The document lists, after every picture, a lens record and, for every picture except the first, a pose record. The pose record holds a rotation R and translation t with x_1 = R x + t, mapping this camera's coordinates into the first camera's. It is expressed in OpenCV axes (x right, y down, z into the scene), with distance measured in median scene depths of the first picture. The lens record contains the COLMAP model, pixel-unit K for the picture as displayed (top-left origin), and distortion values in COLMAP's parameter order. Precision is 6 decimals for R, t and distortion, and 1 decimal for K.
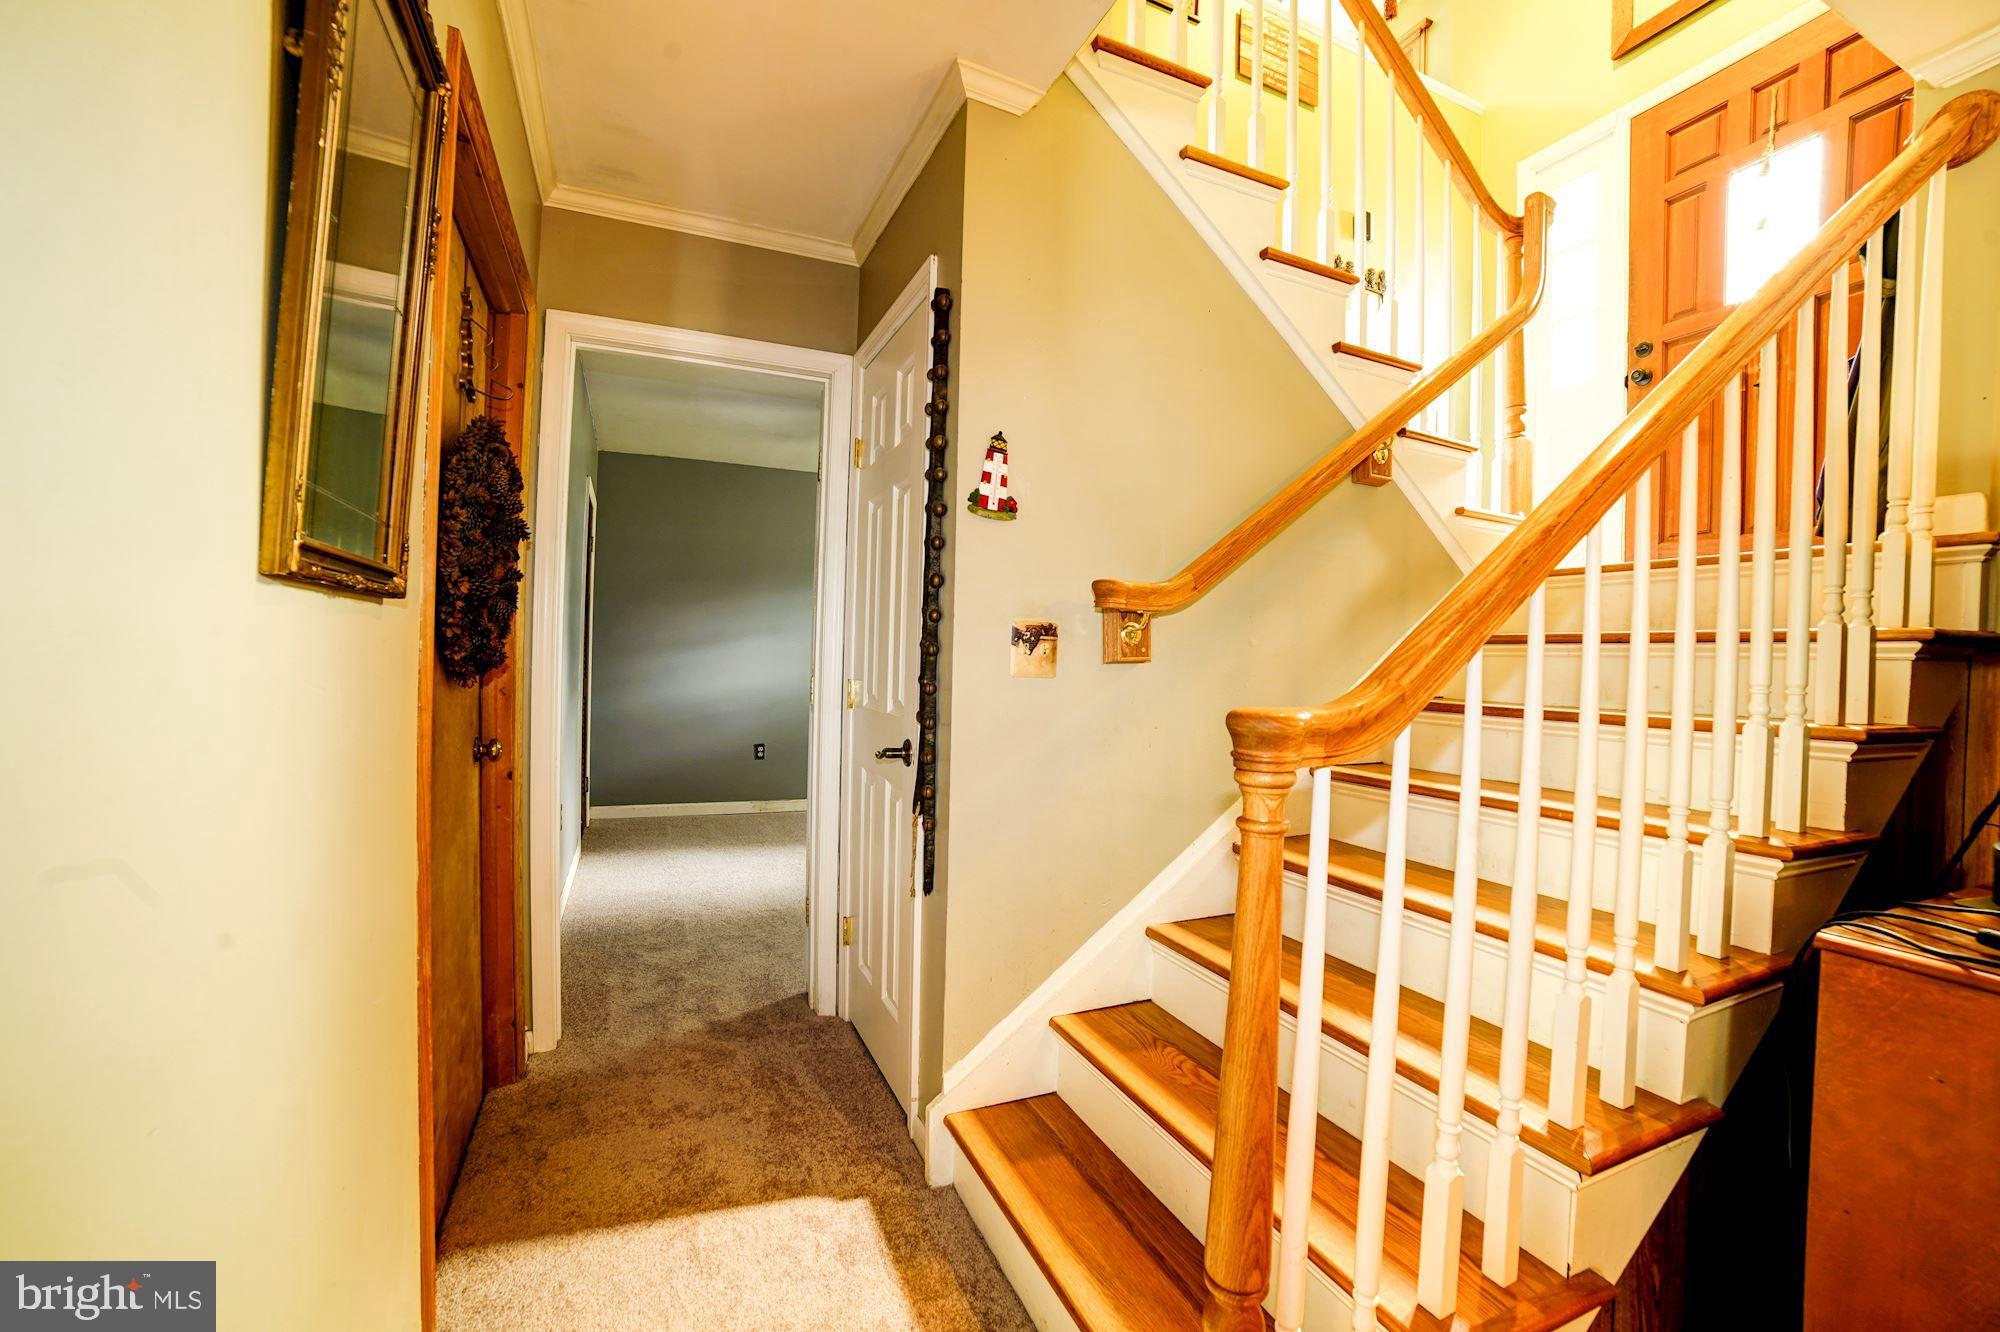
lens RADIAL K [[803.3, 0, 992.4], [0, 803.3, 661.7], [0, 0, 1]] dist [-0.104266, 0.036967]
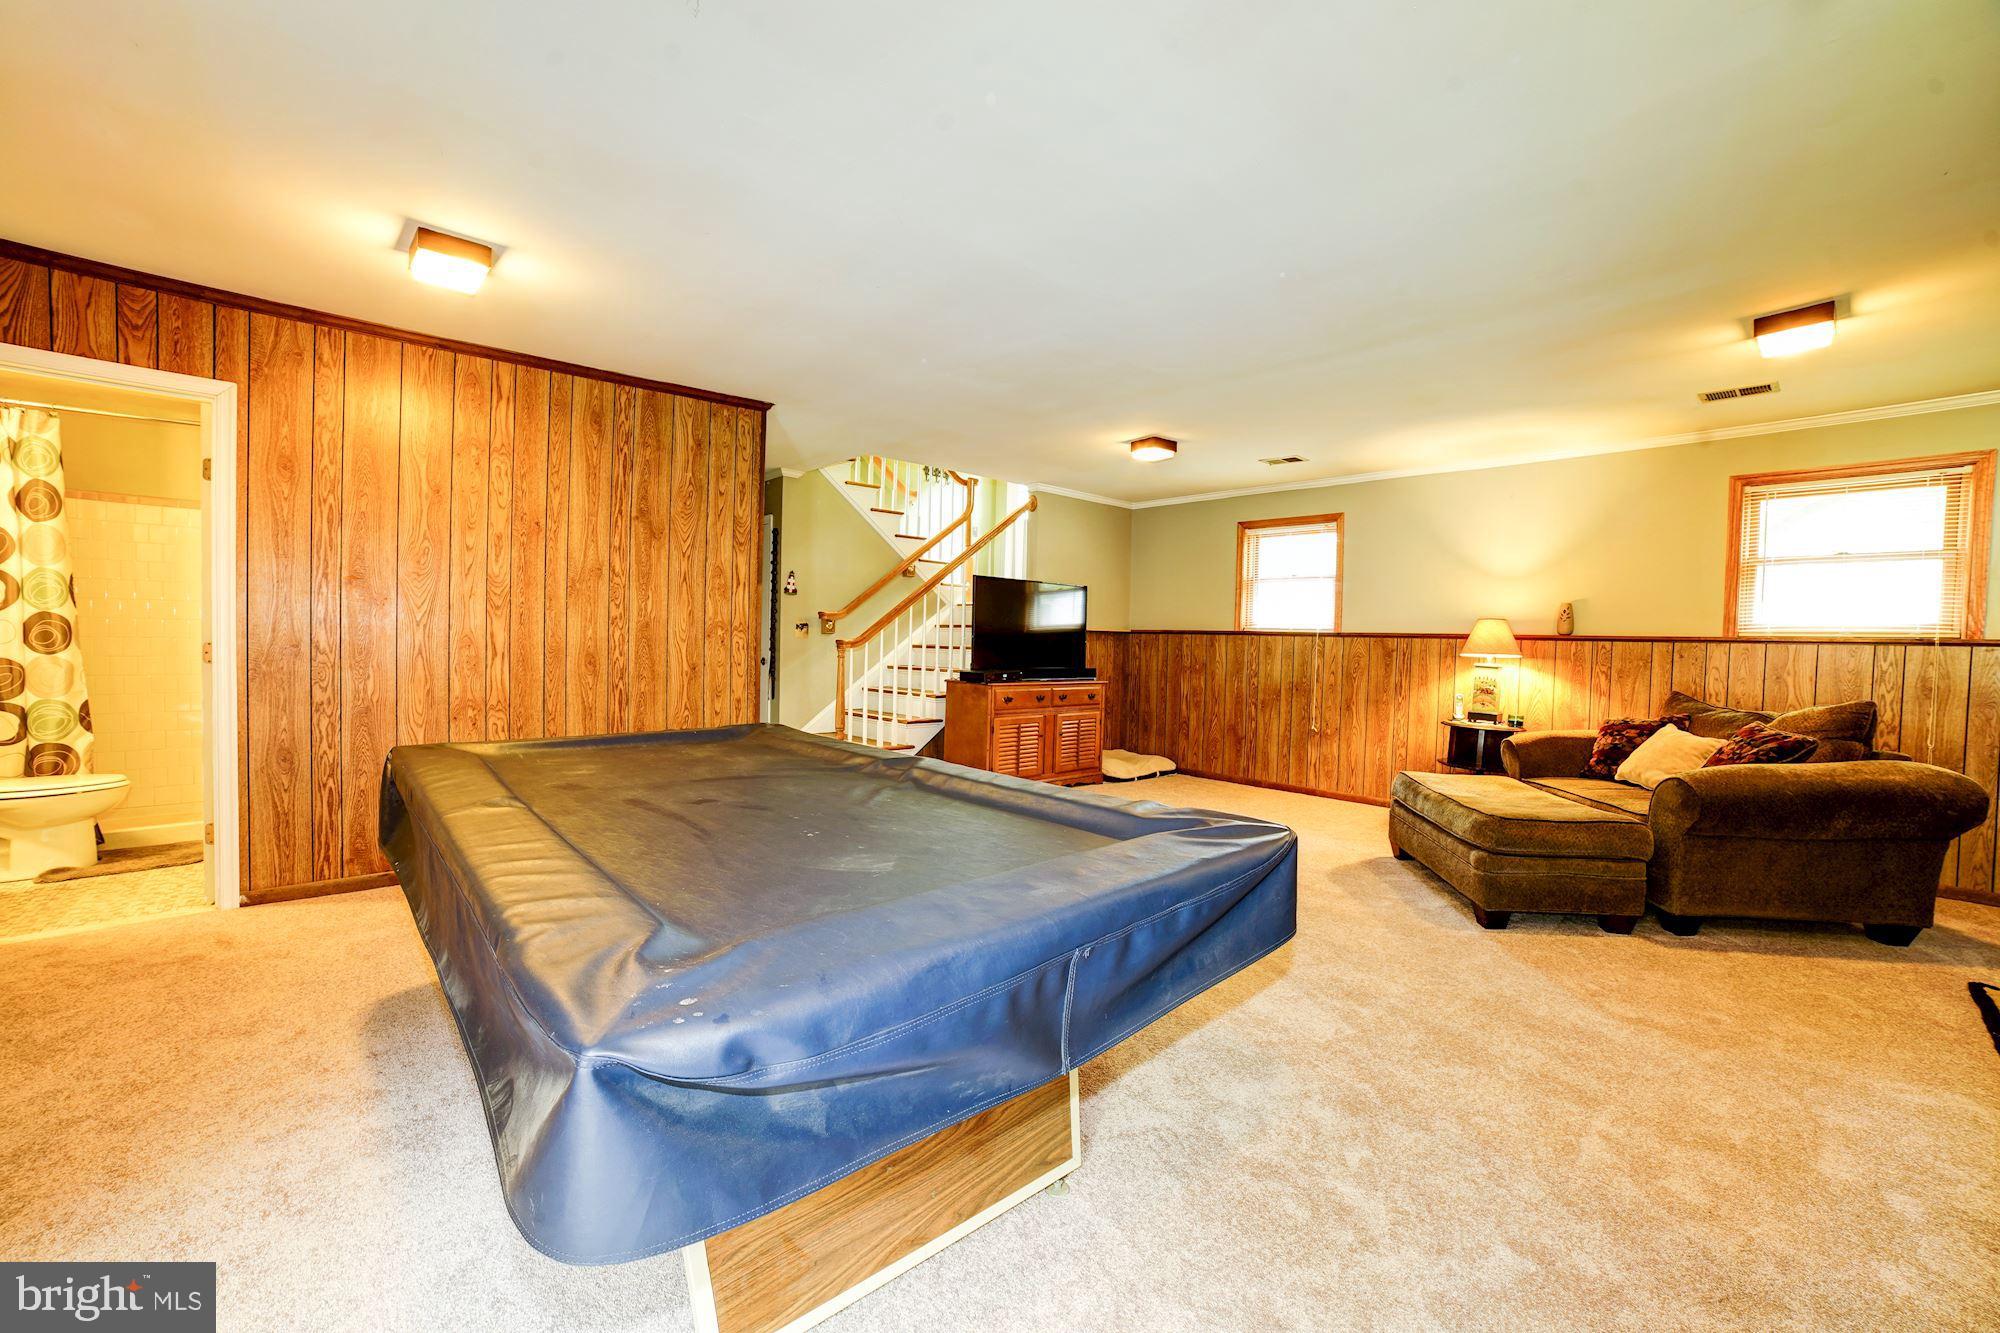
lens RADIAL K [[803.3, 0, 992.4], [0, 803.3, 662.2], [0, 0, 1]] dist [-0.104266, 0.036967]
pose [[0.950879, -0.015584, 0.309170, -0.249213], [0.002803, 0.999125, 0.041739, -0.018342], [-0.309550, -0.038822, 0.950090, -2.710547]]
